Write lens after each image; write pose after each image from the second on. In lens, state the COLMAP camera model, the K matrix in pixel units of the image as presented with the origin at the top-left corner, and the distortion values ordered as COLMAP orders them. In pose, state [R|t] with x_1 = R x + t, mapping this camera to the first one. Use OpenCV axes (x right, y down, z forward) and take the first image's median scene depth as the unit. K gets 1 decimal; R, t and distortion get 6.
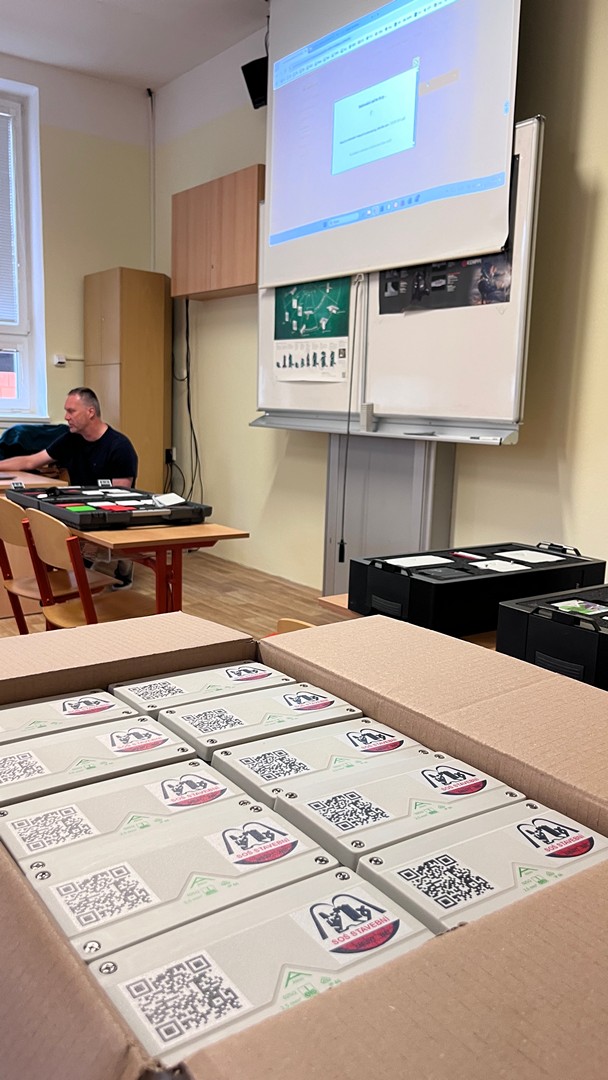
lens RADIAL K [[851.1, 0, 308.7], [0, 851.1, 537.6], [0, 0, 1]] dist [0.021701, -0.017984]
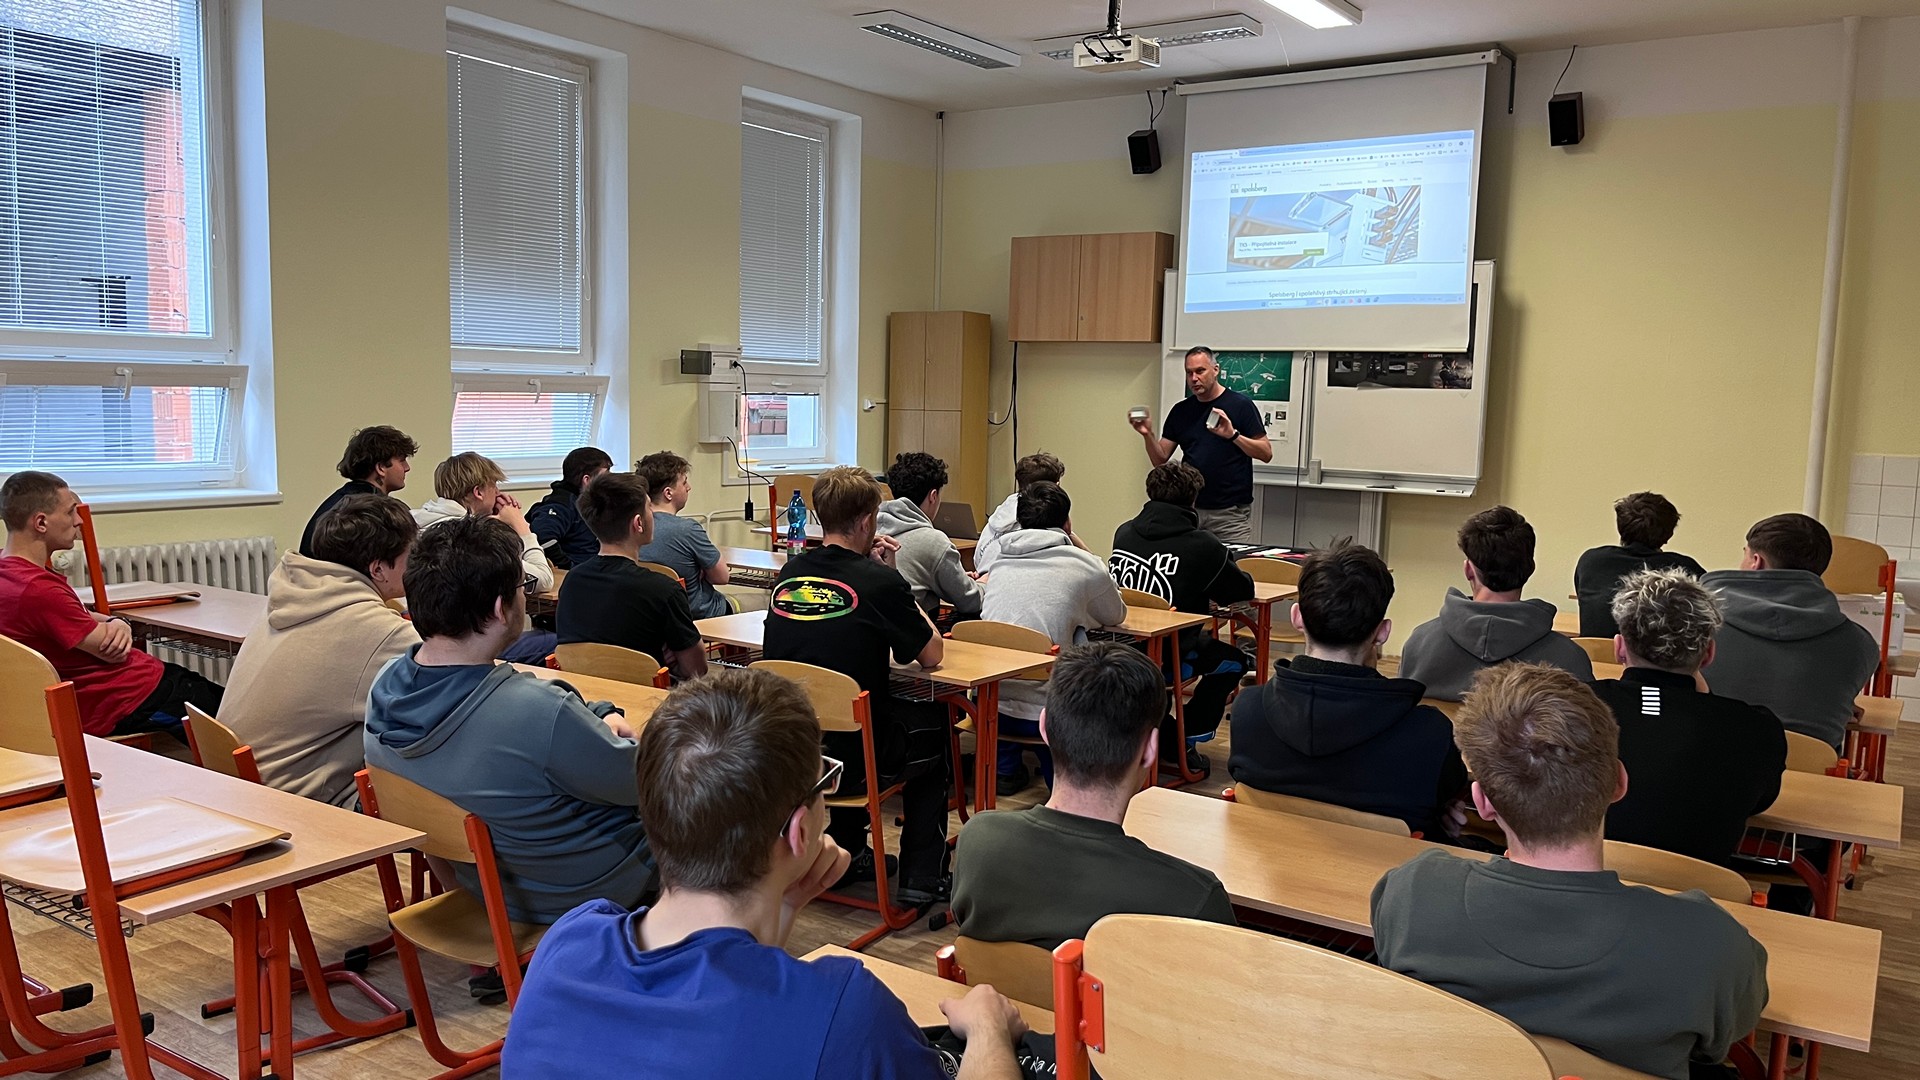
lens RADIAL K [[1513.1, 0, 952.3], [0, 1513.1, 547.2], [0, 0, 1]] dist [0.021701, -0.017984]
pose [[0.943244, -0.040825, 0.329583, -1.039096], [0.054604, 0.997974, -0.032655, 0.001106], [-0.327582, 0.048799, 0.943562, -0.750692]]
